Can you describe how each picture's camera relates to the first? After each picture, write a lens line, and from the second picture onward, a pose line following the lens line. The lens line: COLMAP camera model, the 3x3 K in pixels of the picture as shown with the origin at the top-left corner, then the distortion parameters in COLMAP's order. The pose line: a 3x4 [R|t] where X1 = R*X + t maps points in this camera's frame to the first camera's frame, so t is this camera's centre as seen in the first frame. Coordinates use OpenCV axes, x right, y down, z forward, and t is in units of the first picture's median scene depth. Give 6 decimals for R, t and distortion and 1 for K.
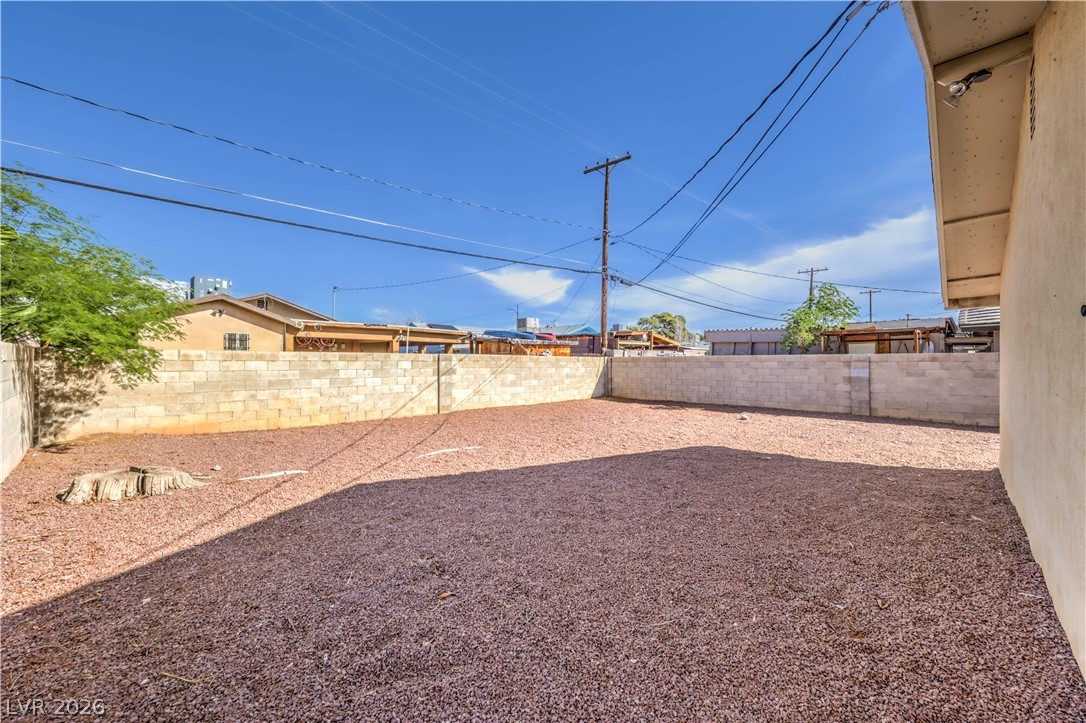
lens RADIAL K [[435.4, 0, 546.0], [0, 435.4, 362.5], [0, 0, 1]] dist [-0.000681, -0.001473]
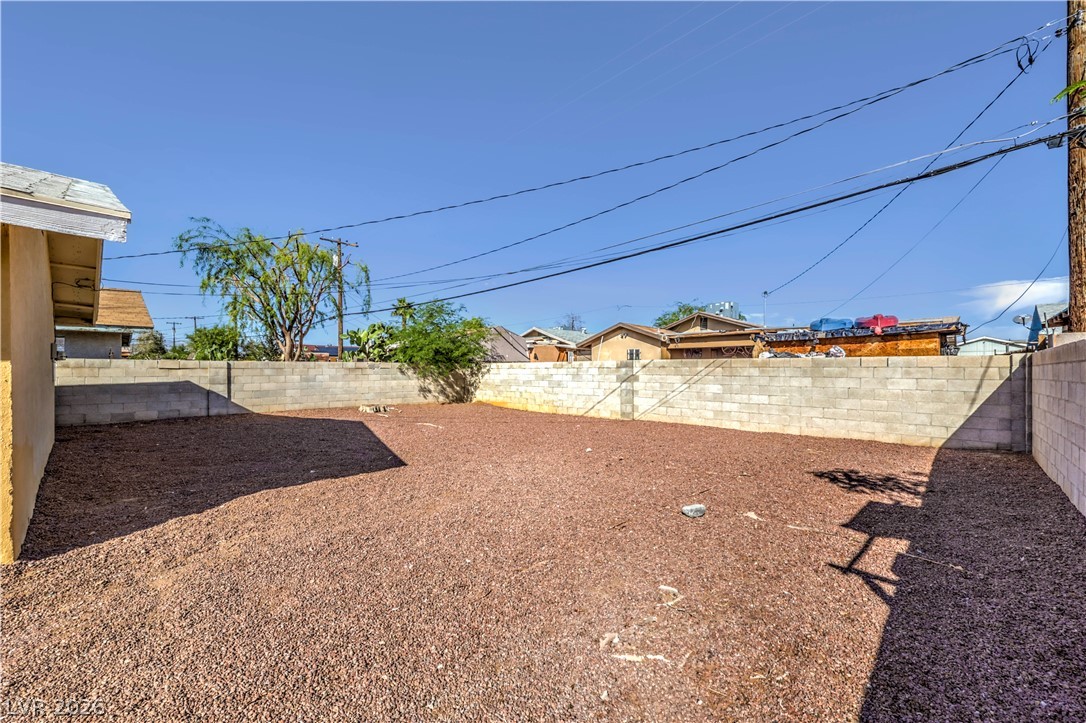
lens RADIAL K [[435.4, 0, 546.2], [0, 435.4, 367.9], [0, 0, 1]] dist [-0.000681, -0.001473]
pose [[0.009566, -0.008767, -0.999916, 0.691503], [-0.001203, 0.999961, -0.008779, 0.005512], [0.999954, 0.001287, 0.009555, 0.731411]]
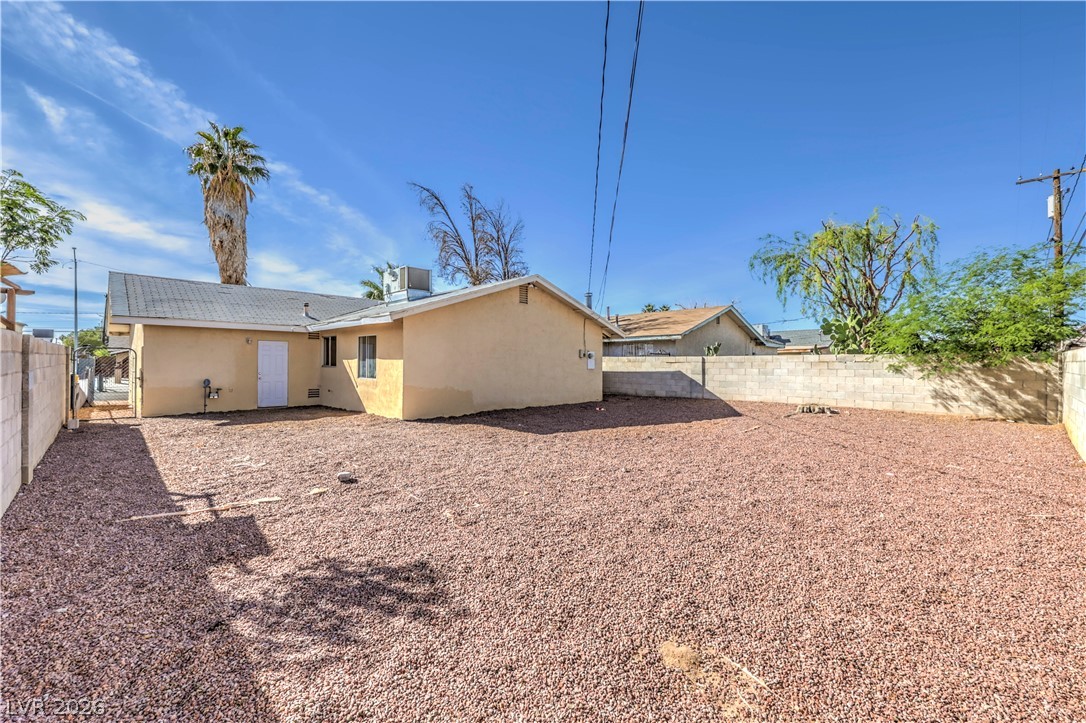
lens RADIAL K [[435.4, 0, 546.0], [0, 435.4, 356.6], [0, 0, 1]] dist [-0.000681, -0.001473]
pose [[-0.999838, -0.008275, 0.015993, 0.213080], [-0.008453, 0.999902, -0.011128, 0.001037], [-0.015899, -0.011261, -0.999810, 1.211204]]
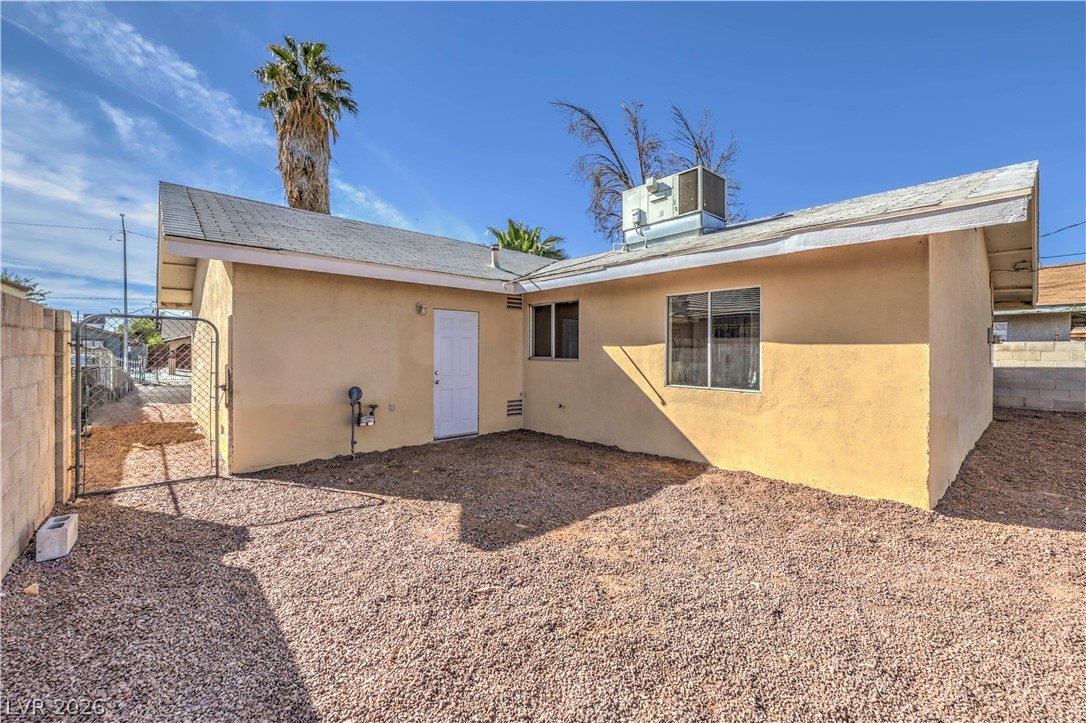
lens RADIAL K [[435.4, 0, 548.6], [0, 435.4, 348.2], [0, 0, 1]] dist [-0.000681, -0.001473]
pose [[-0.996901, -0.009023, 0.078141, 0.679590], [-0.009373, 0.999948, -0.004104, 0.005576], [-0.078100, -0.004823, -0.996934, 0.759302]]
